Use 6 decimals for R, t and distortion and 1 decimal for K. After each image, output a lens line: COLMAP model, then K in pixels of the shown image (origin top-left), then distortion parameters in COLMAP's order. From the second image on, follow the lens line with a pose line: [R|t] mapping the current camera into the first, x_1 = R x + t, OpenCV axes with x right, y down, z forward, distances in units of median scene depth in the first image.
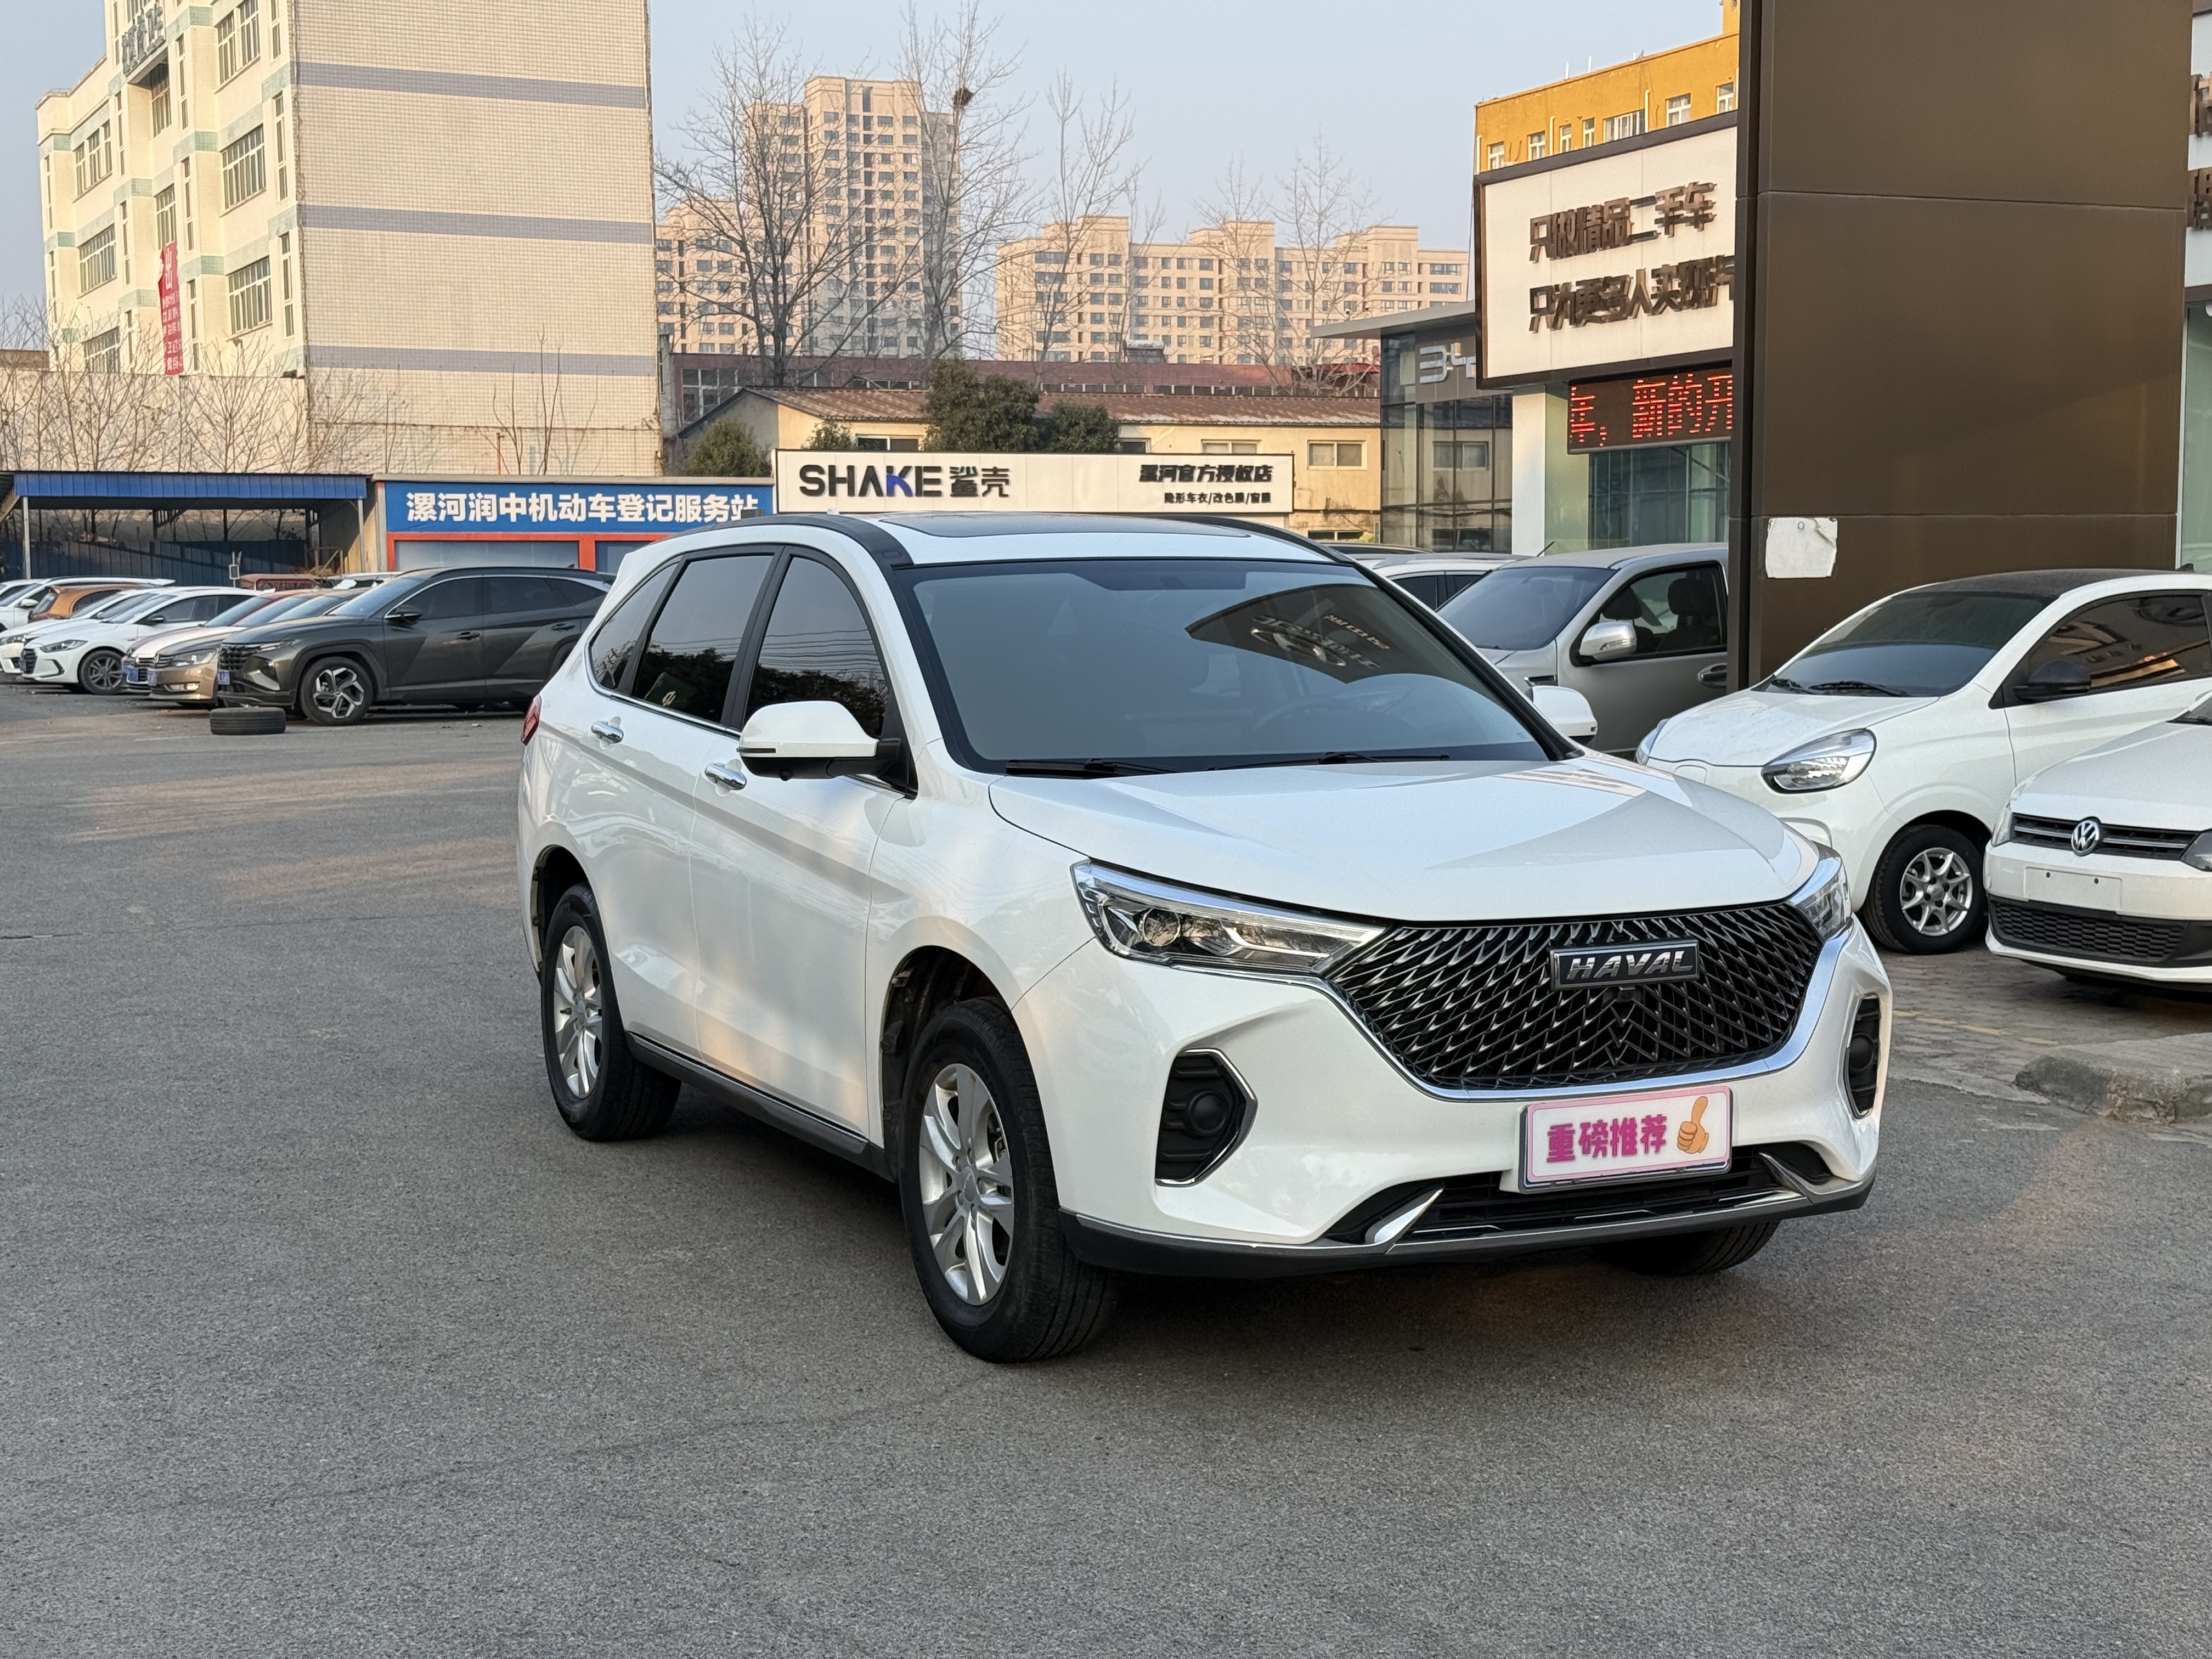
lens RADIAL K [[3075.4, 0, 1102.7], [0, 3075.4, 865.4], [0, 0, 1]] dist [0.209756, -0.441141]
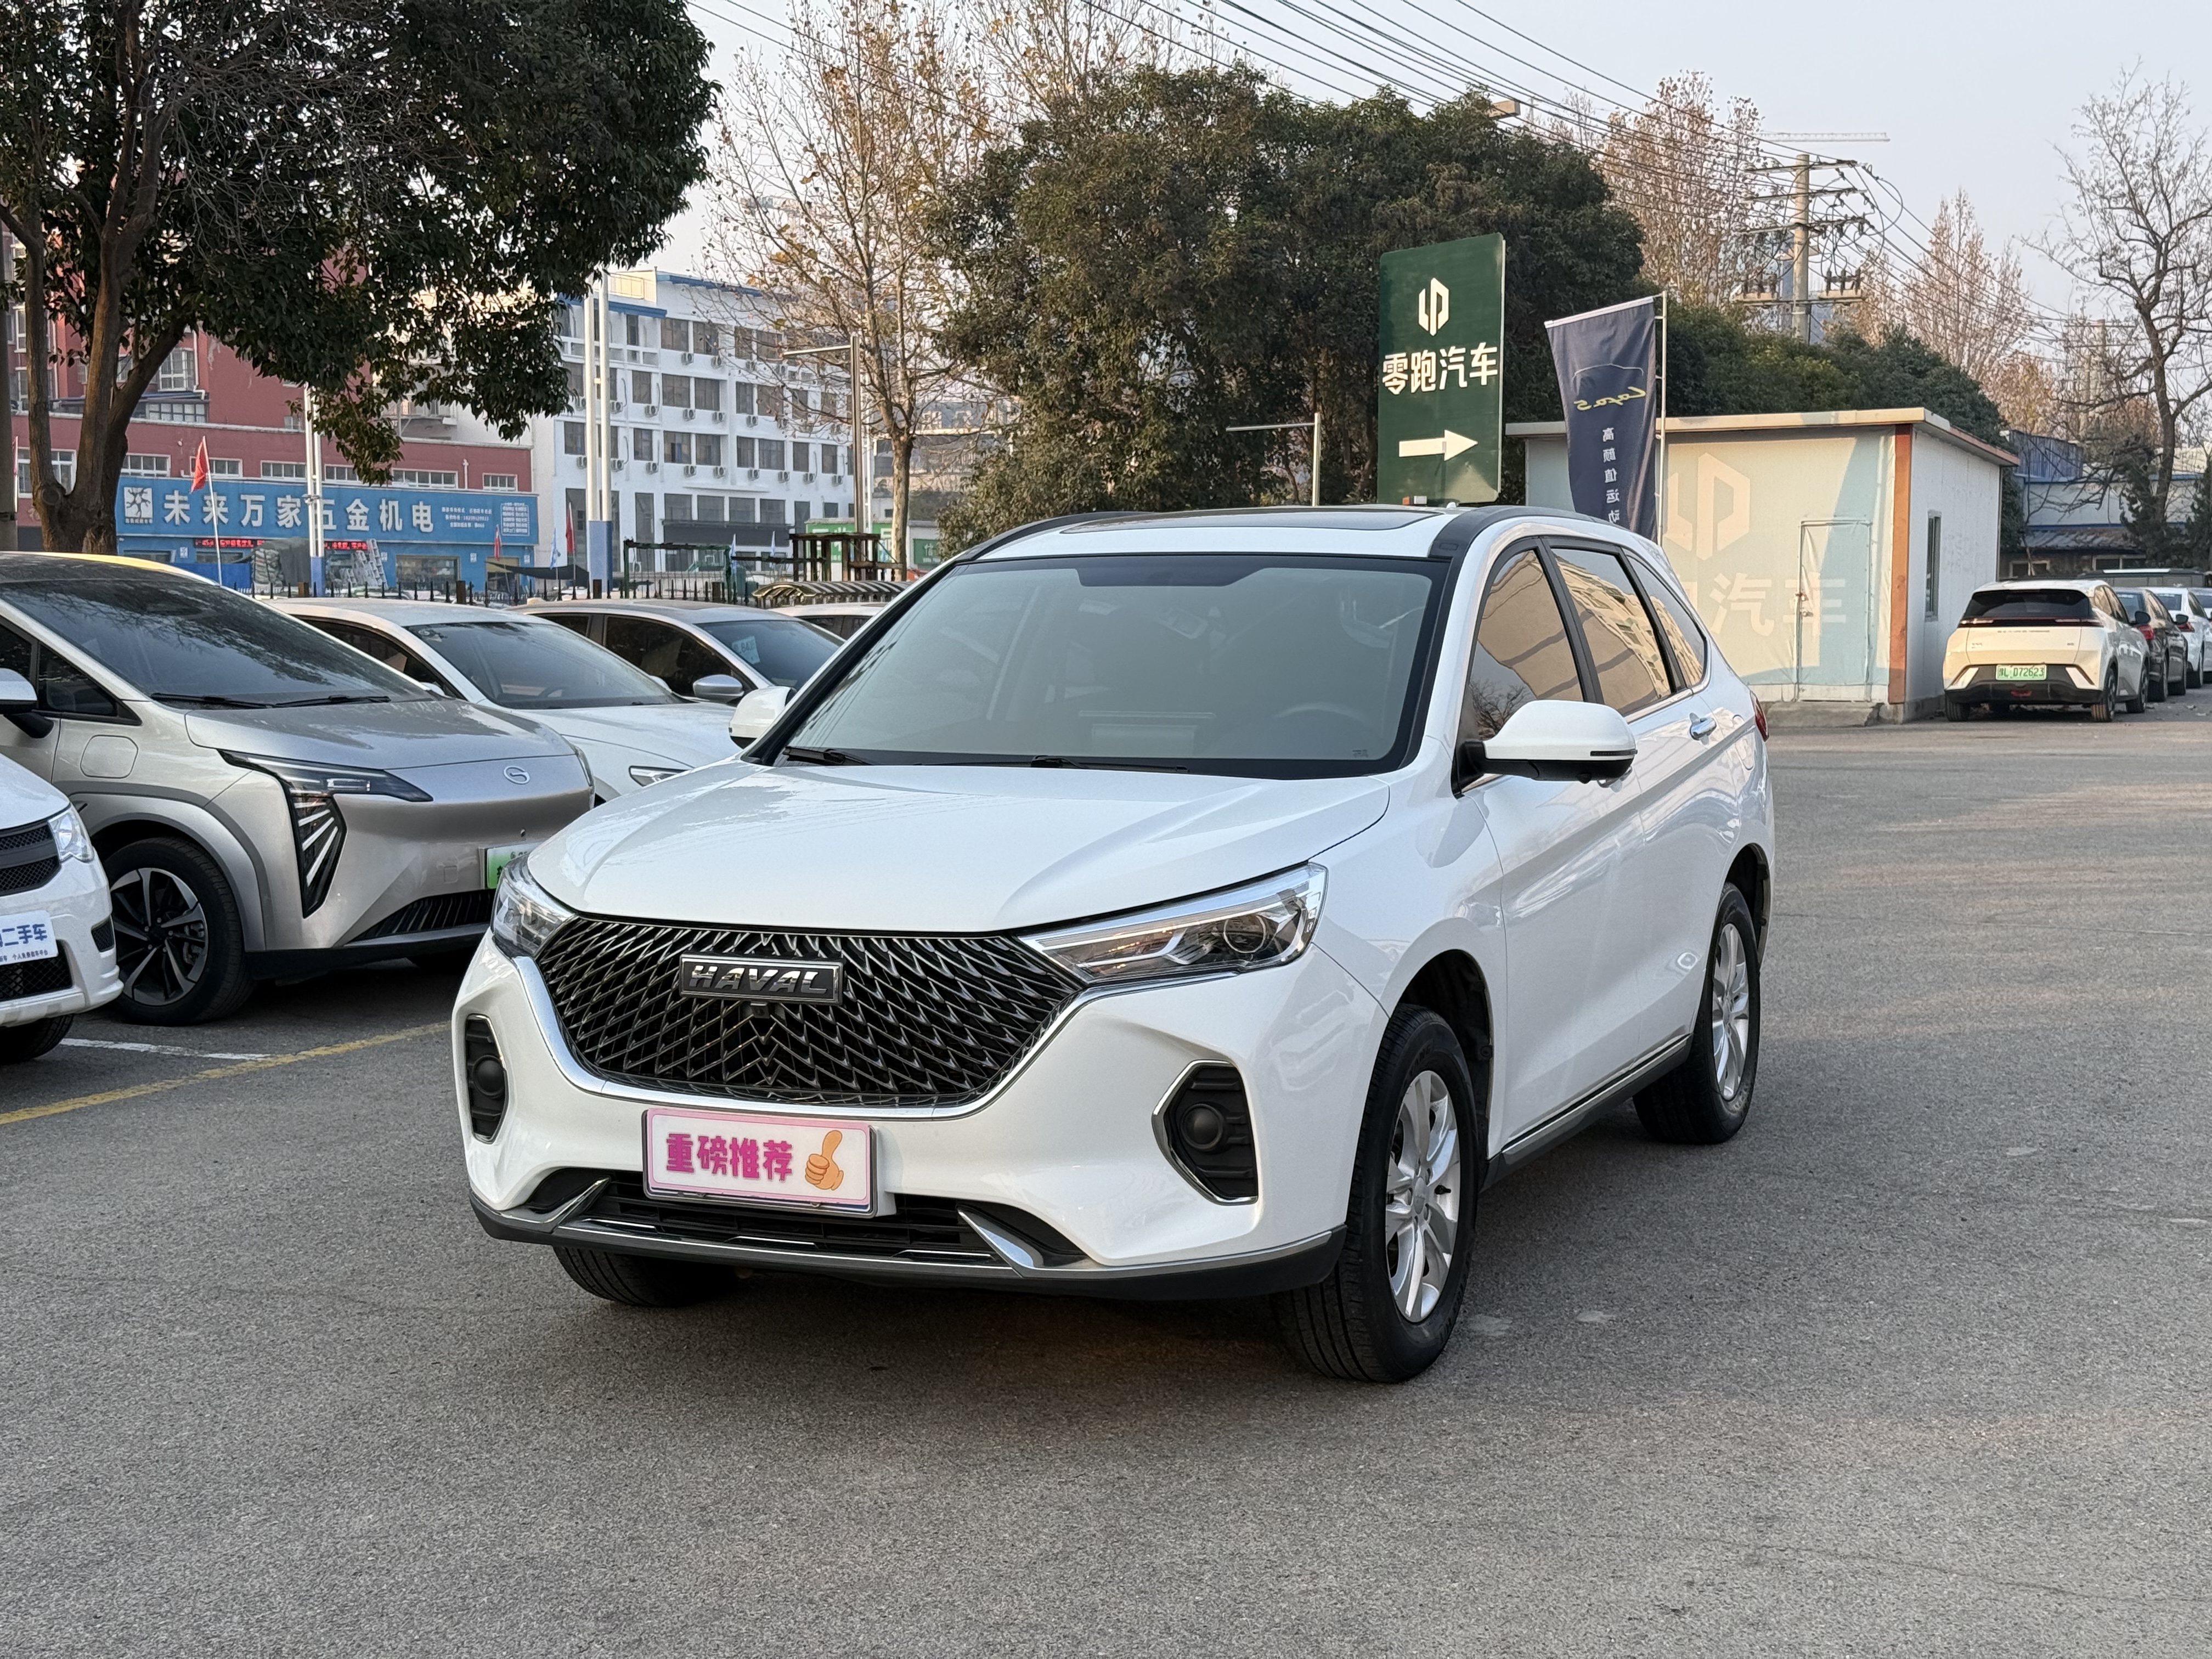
lens RADIAL K [[3075.4, 0, 1102.7], [0, 3075.4, 865.4], [0, 0, 1]] dist [0.209756, -0.441141]
pose [[0.640640, 0.075498, -0.764121, 0.091157], [-0.075067, 0.996545, 0.035526, -0.004243], [0.764163, 0.034601, 0.644094, 0.044090]]
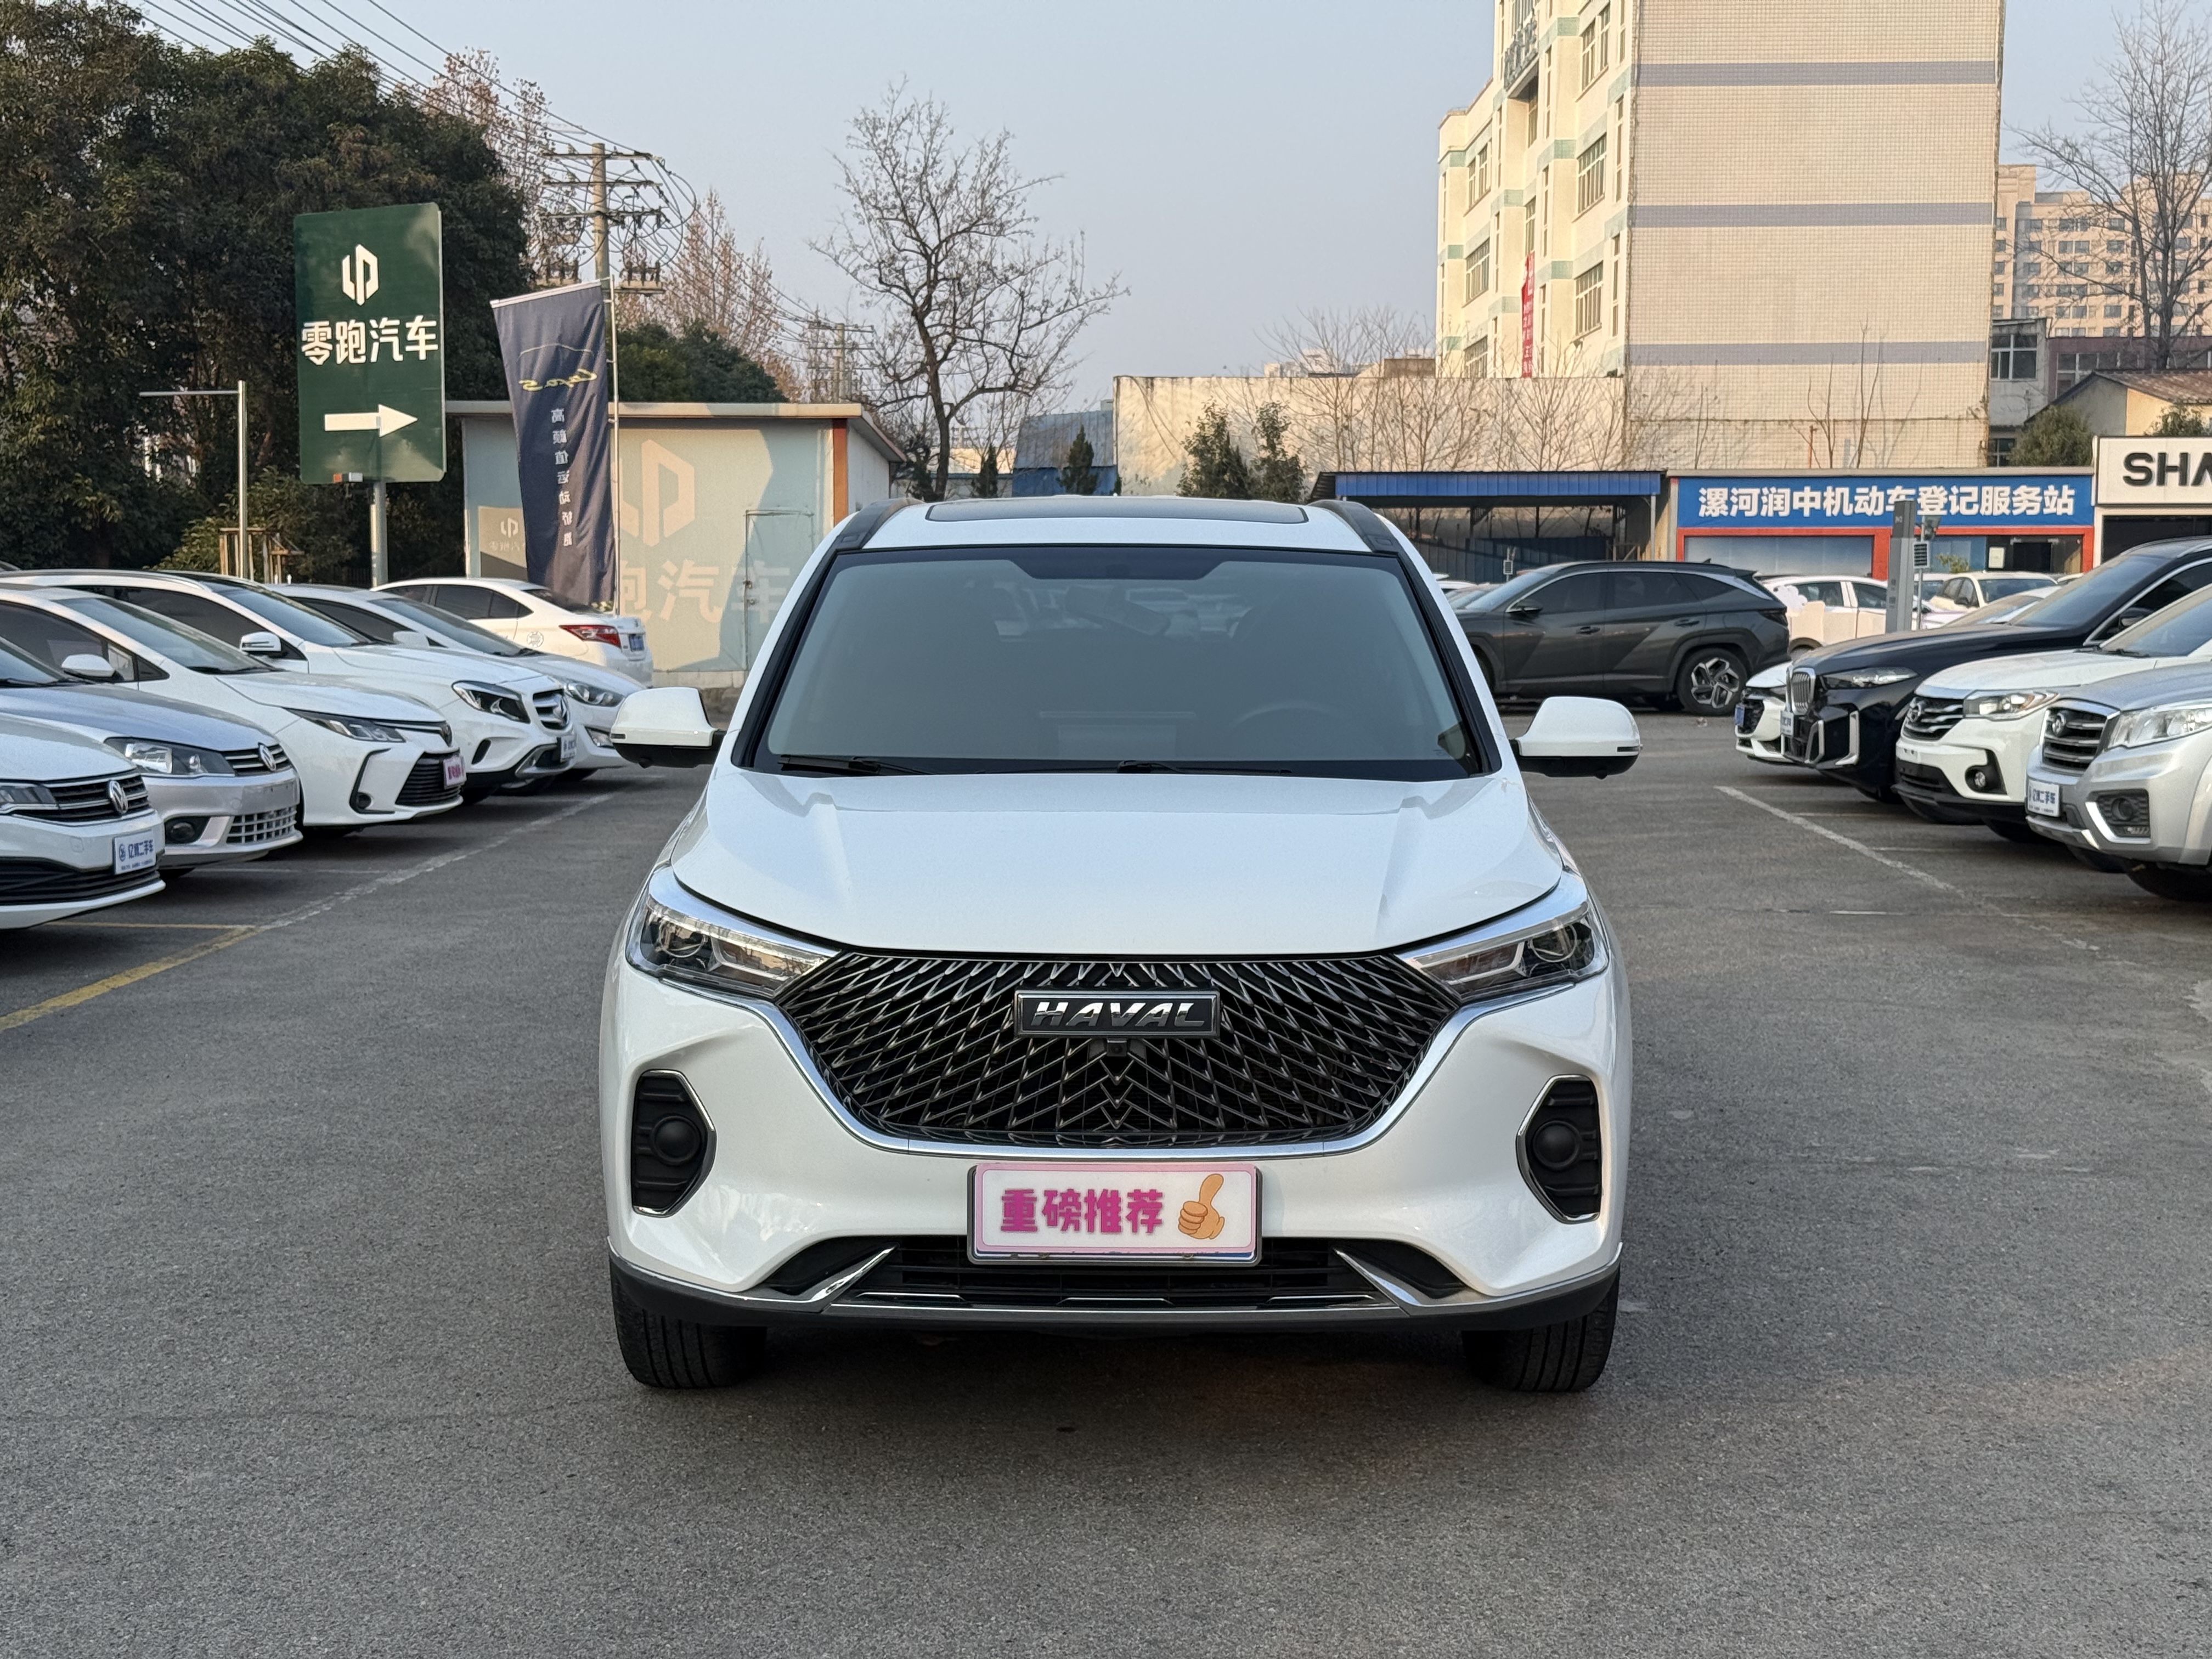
lens RADIAL K [[3075.4, 0, 1102.7], [0, 3075.4, 865.4], [0, 0, 1]] dist [0.209756, -0.441141]
pose [[0.895730, 0.054886, -0.441198, 0.051646], [-0.054374, 0.998425, 0.013815, -0.002027], [0.441262, 0.011615, 0.897303, 0.020853]]
